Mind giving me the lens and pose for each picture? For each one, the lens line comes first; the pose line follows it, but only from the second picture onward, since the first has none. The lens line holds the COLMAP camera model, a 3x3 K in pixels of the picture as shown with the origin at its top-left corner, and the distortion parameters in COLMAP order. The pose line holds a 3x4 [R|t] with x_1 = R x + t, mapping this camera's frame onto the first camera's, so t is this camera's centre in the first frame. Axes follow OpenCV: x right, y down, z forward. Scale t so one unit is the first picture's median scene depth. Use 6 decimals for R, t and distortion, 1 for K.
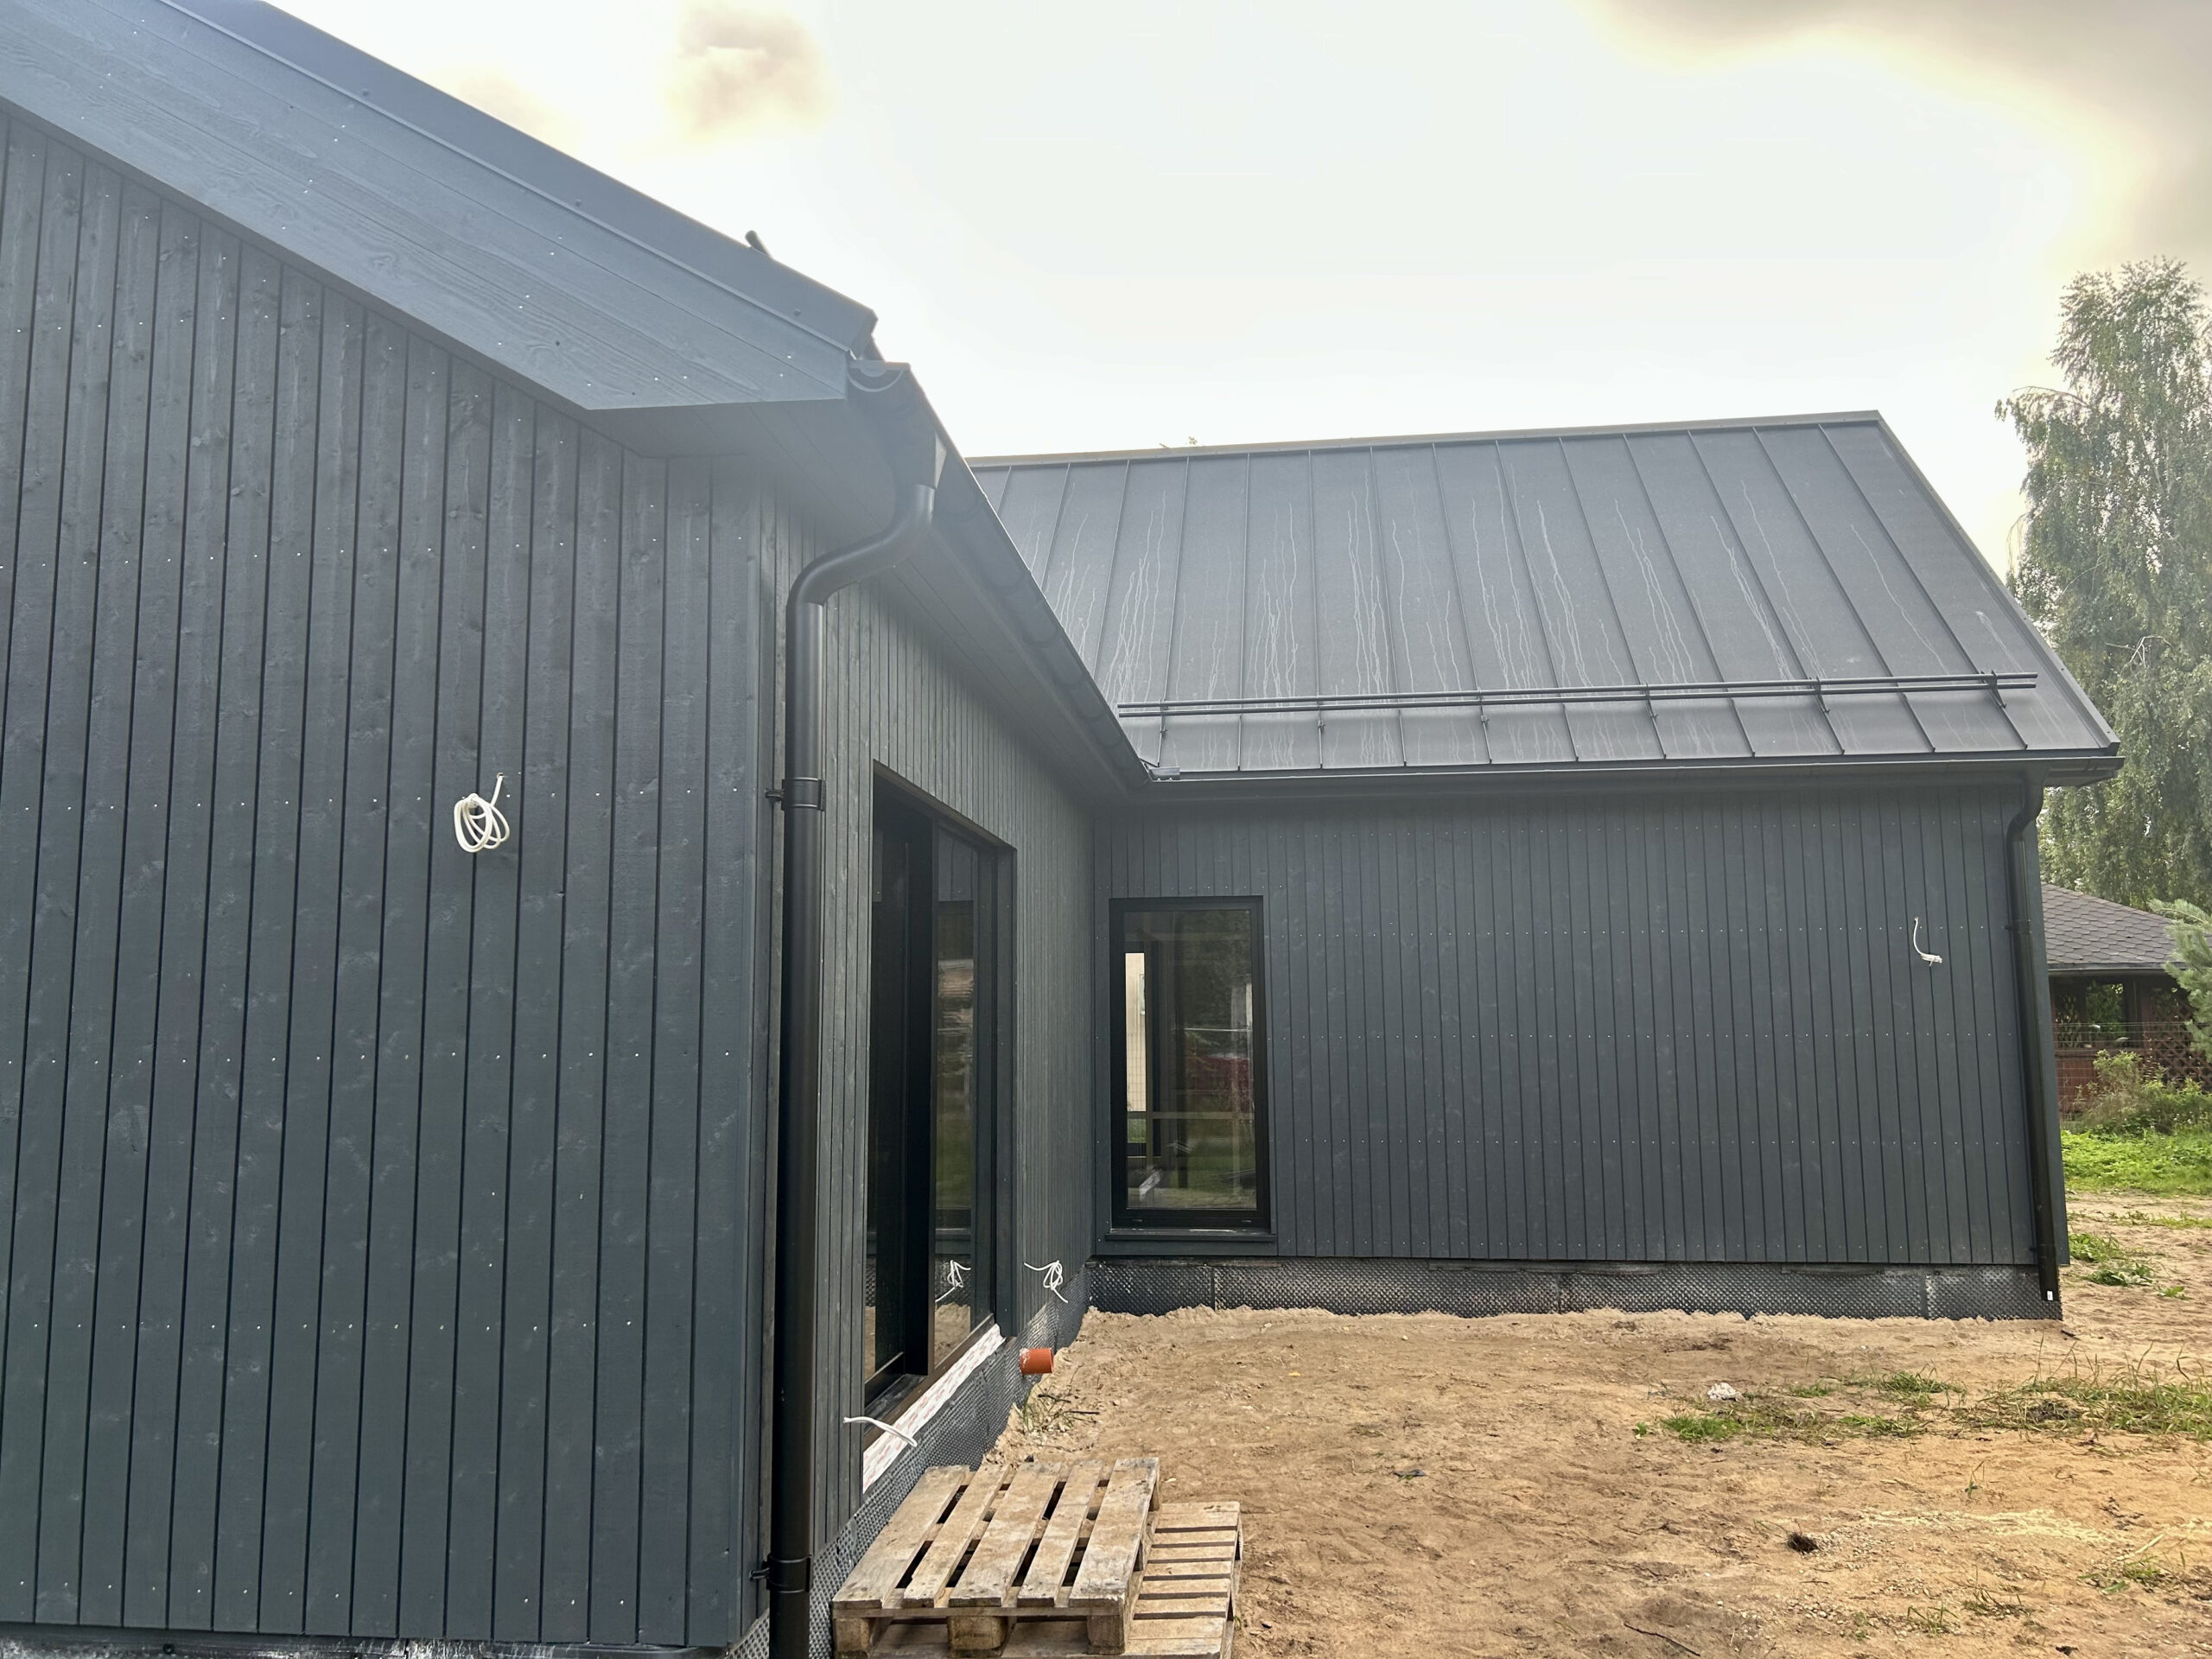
lens RADIAL K [[1658.0, 0, 1121.0], [0, 1658.0, 831.8], [0, 0, 1]] dist [0.054482, -0.069323]
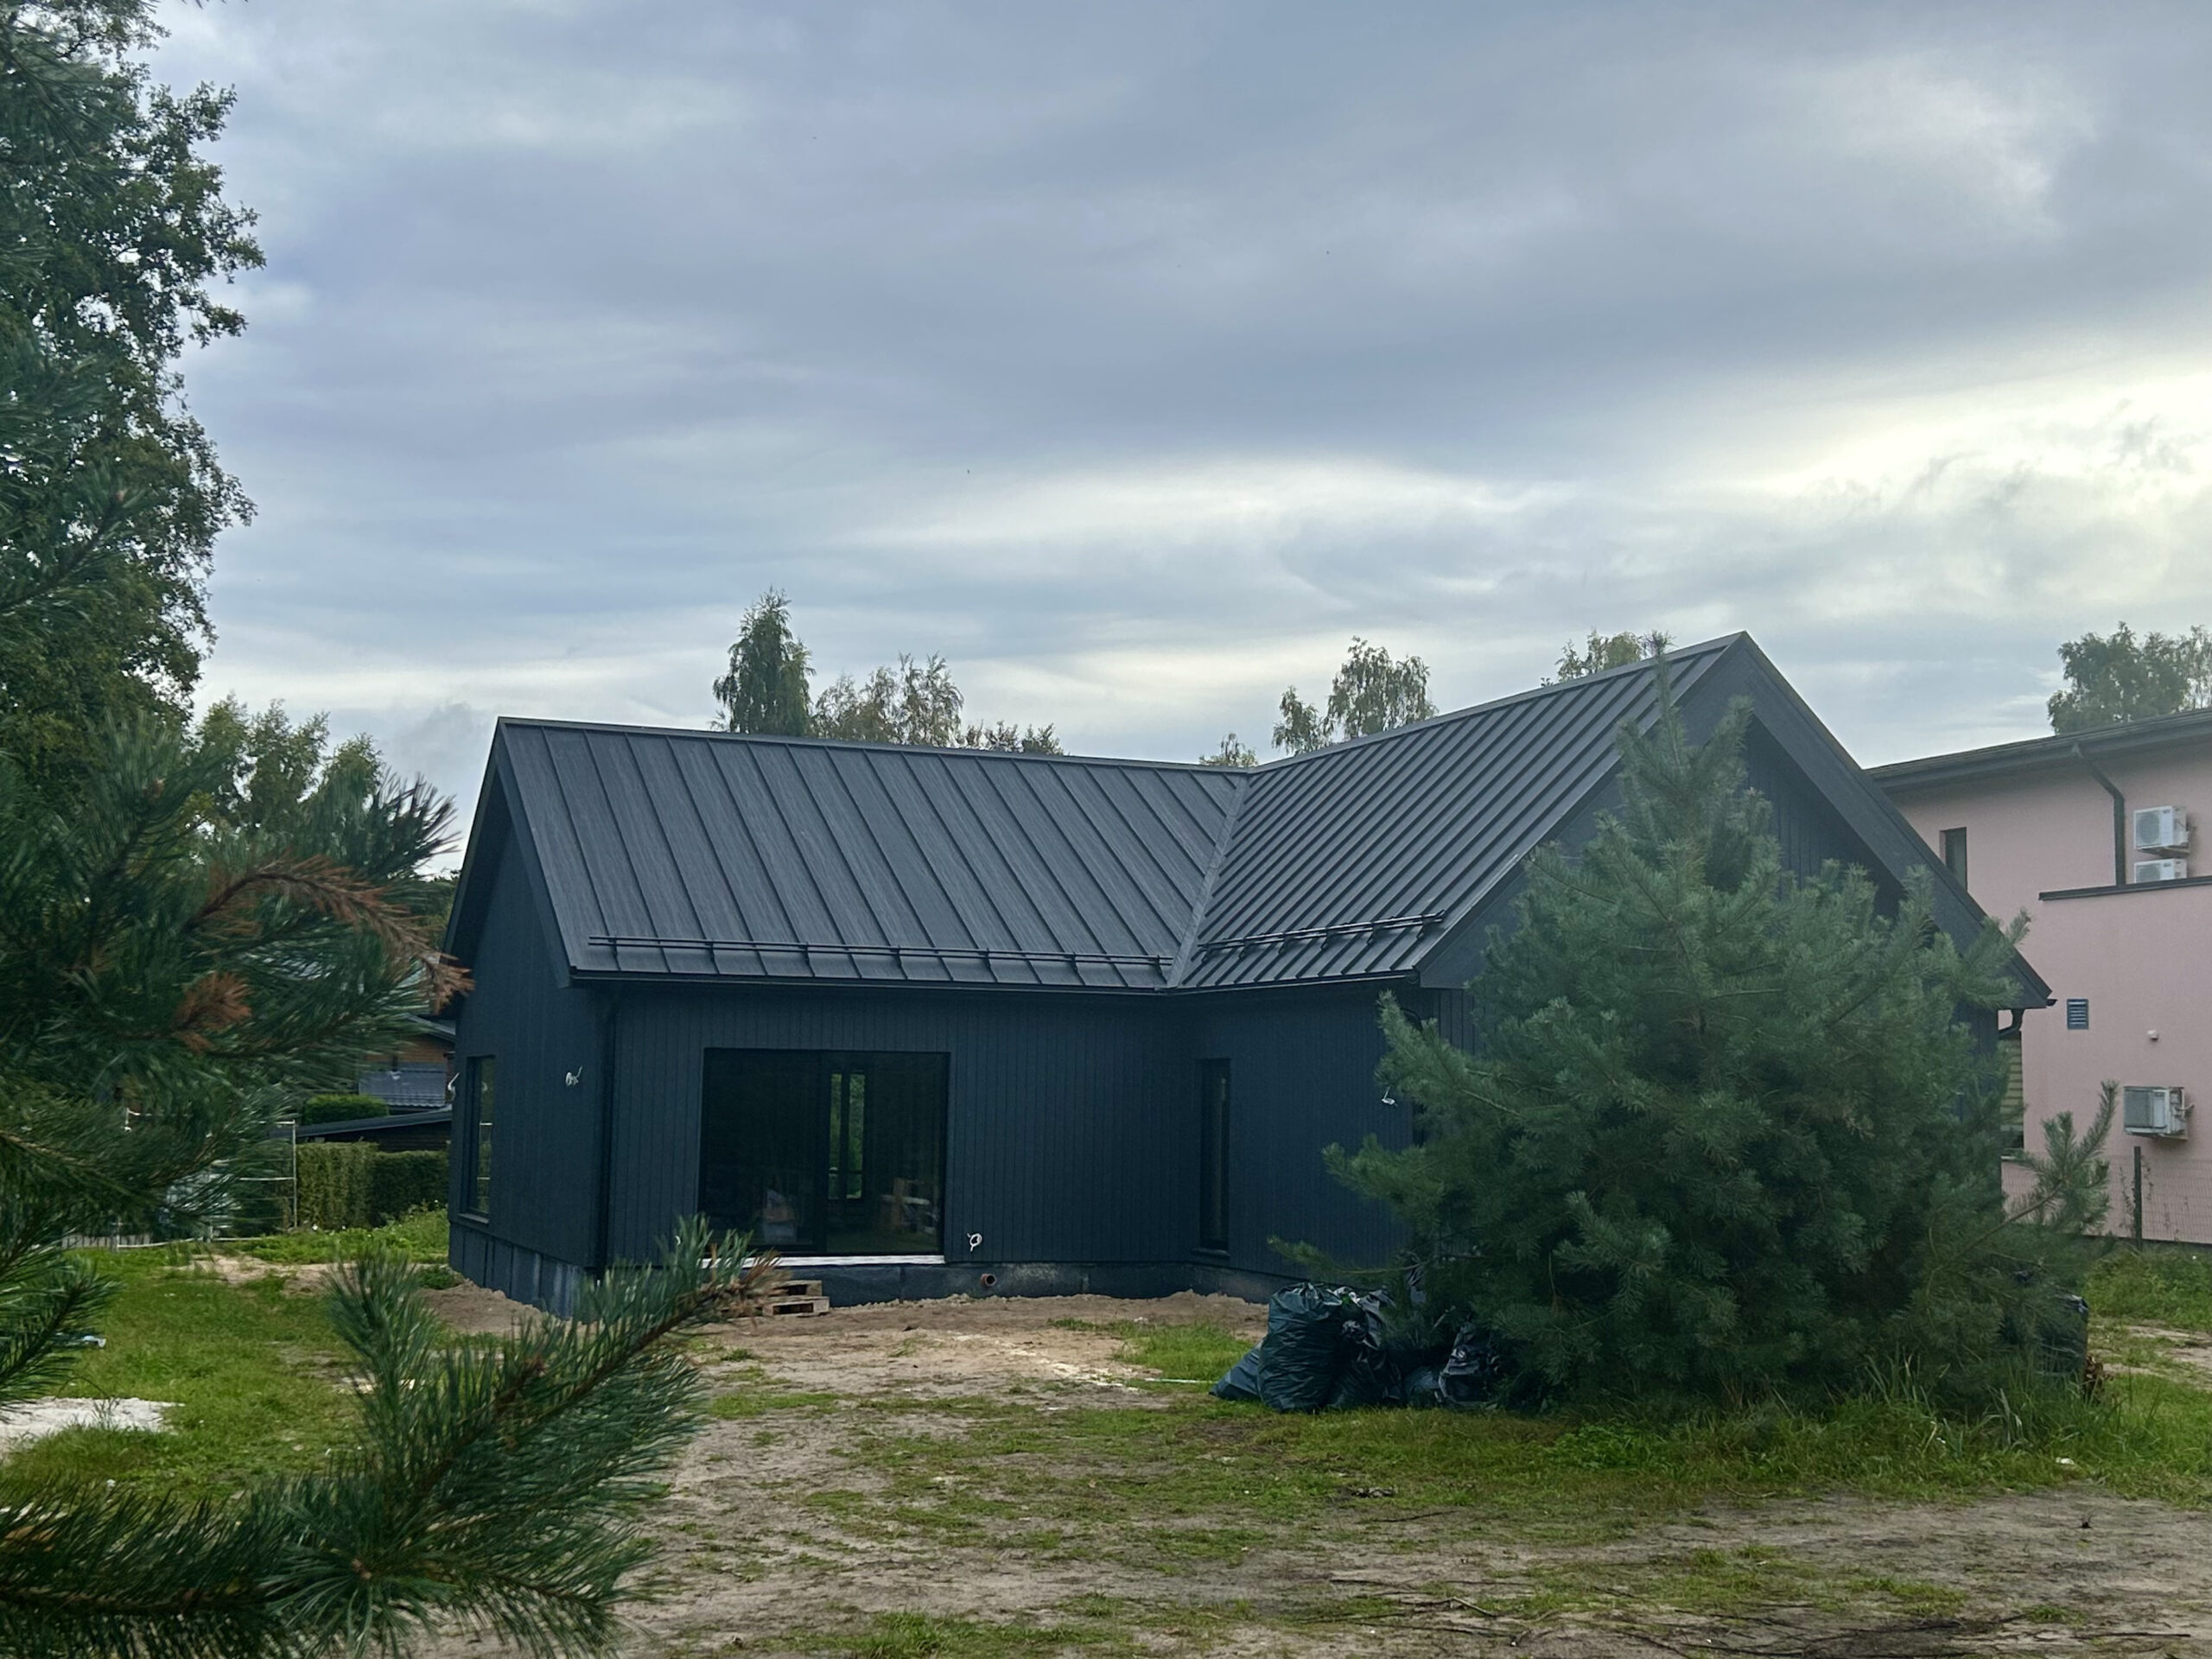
lens RADIAL K [[2633.3, 0, 1101.3], [0, 2633.3, 838.8], [0, 0, 1]] dist [0.190442, -0.658169]
pose [[0.457374, -0.072965, -0.886276, 2.564884], [0.085726, 0.995604, -0.037726, -0.100049], [0.885133, -0.058722, 0.461619, -0.378398]]
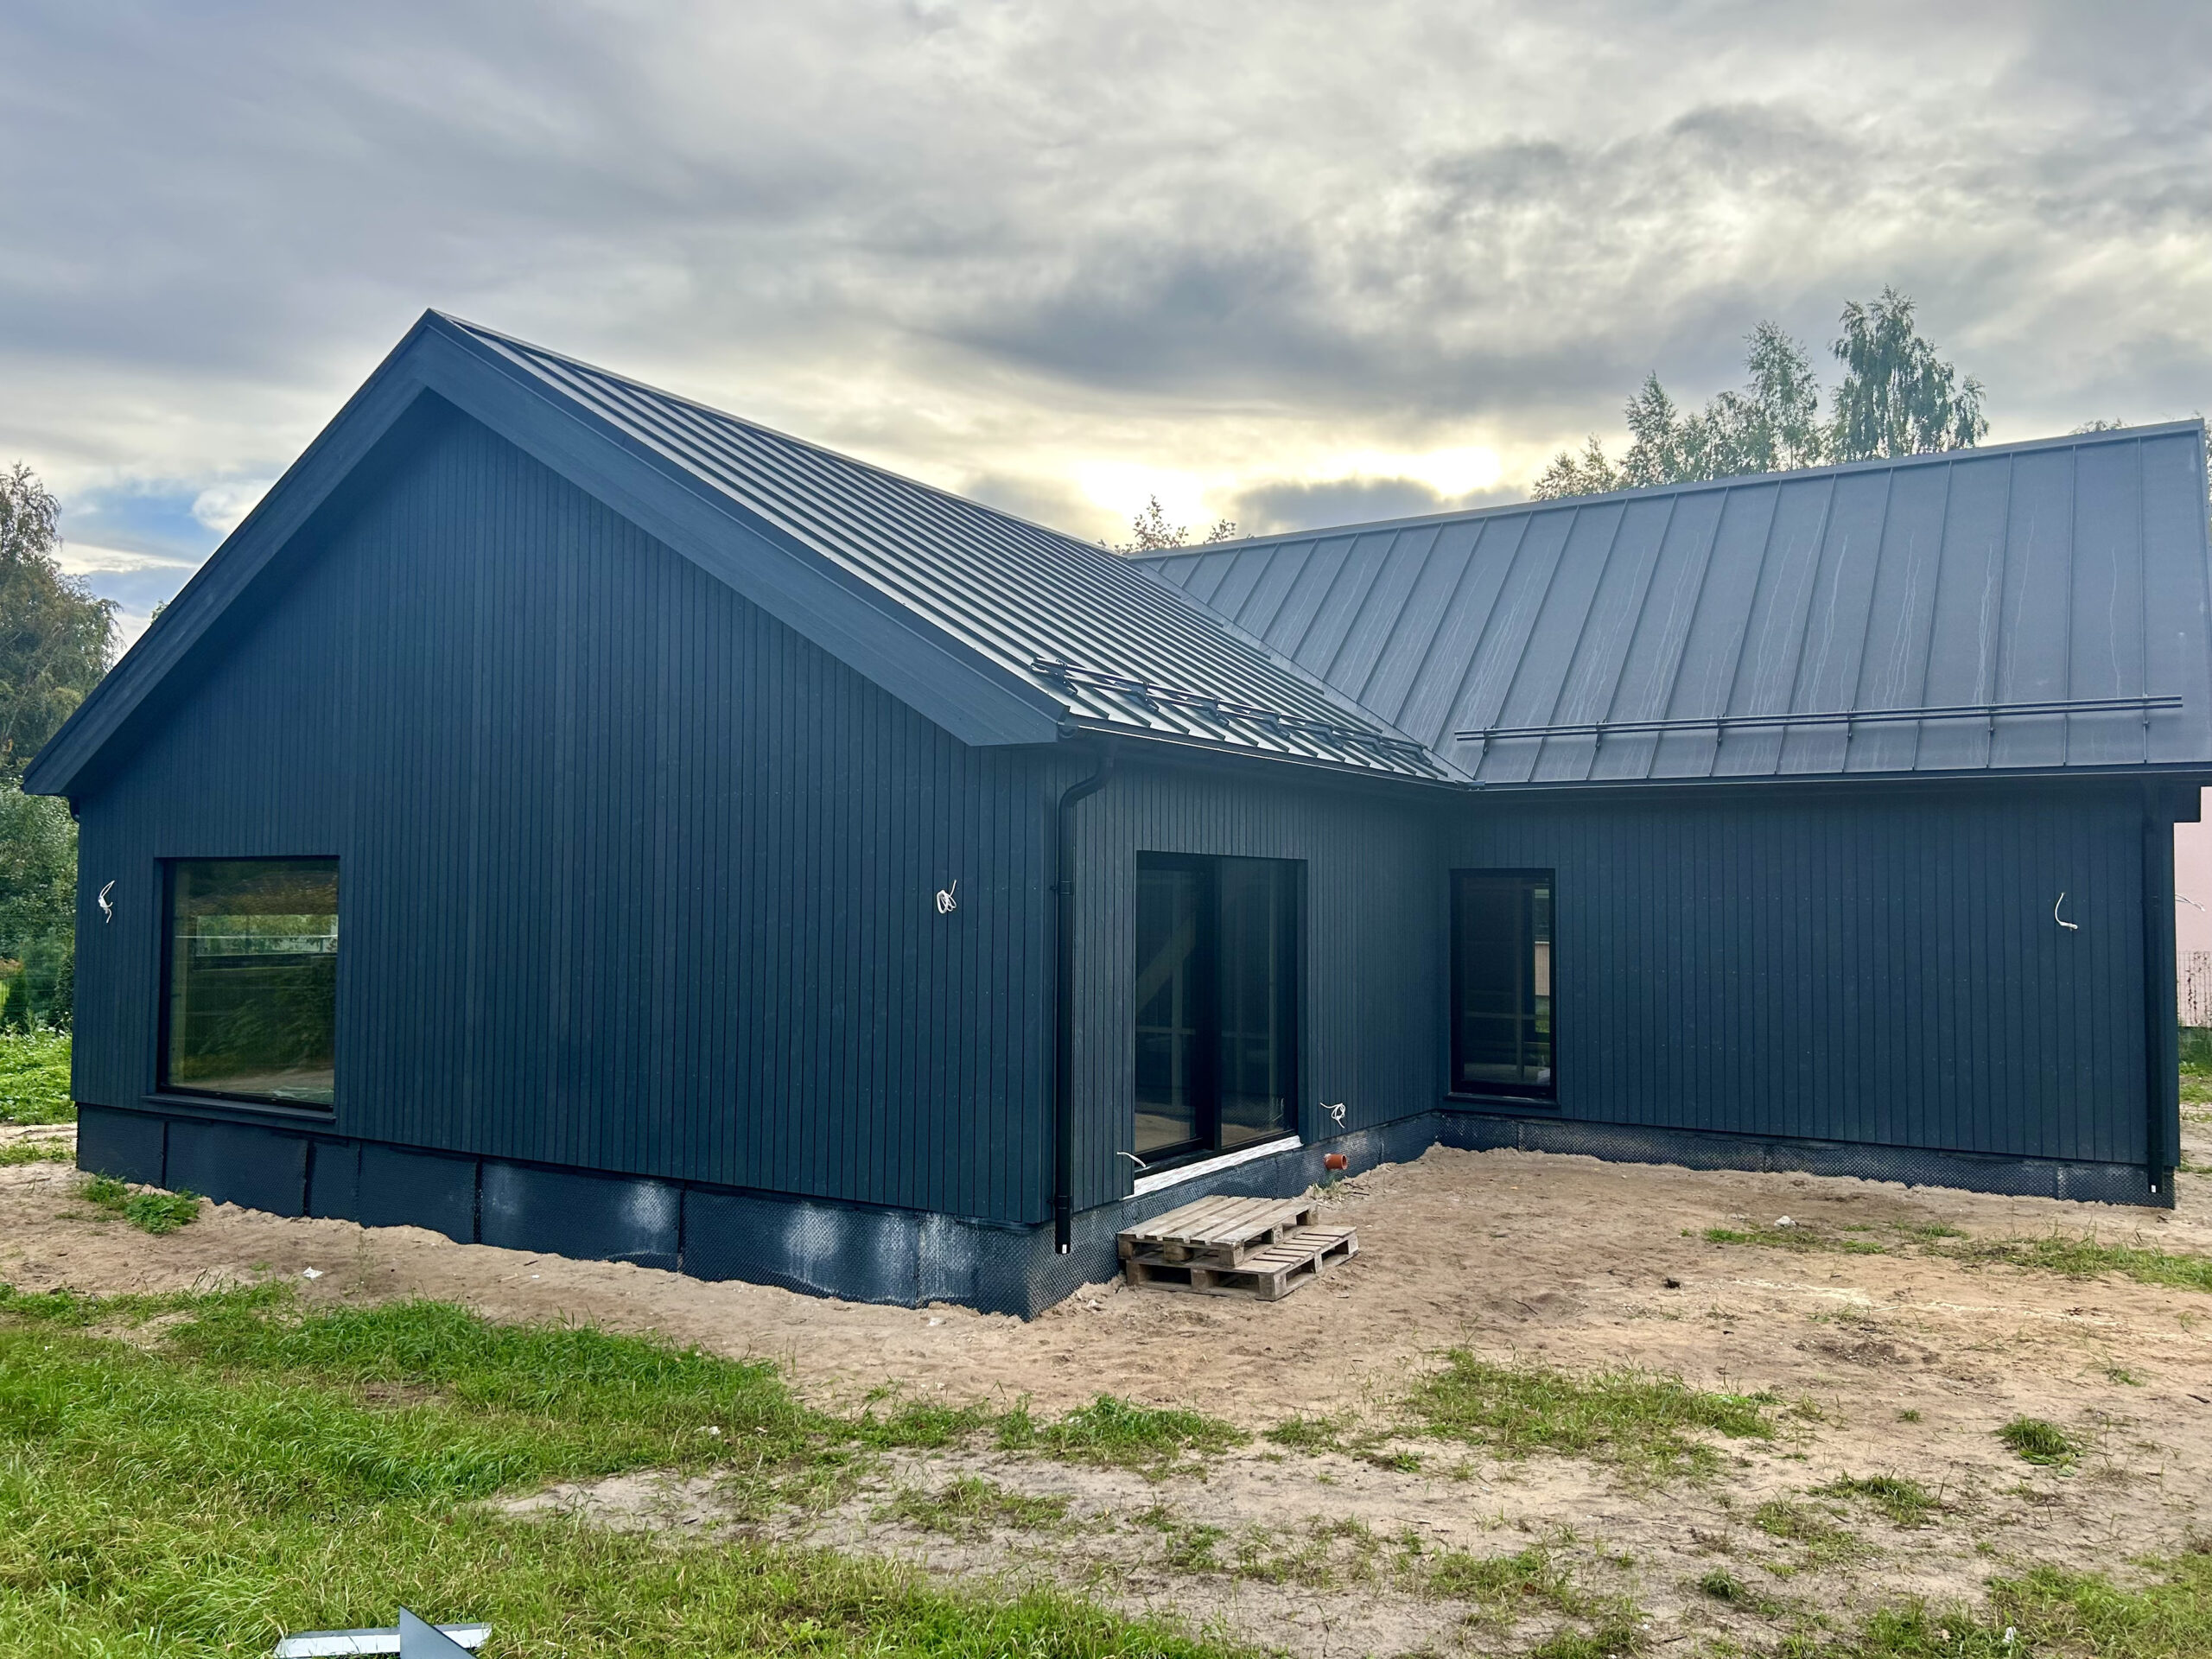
lens RADIAL K [[1661.5, 0, 1106.0], [0, 1661.5, 829.5], [0, 0, 1]] dist [0.064094, -0.071941]
pose [[0.902835, -0.002403, -0.429981, 0.368775], [0.035707, 0.996949, 0.069404, -0.111743], [0.428502, -0.078014, 0.900166, -0.465845]]
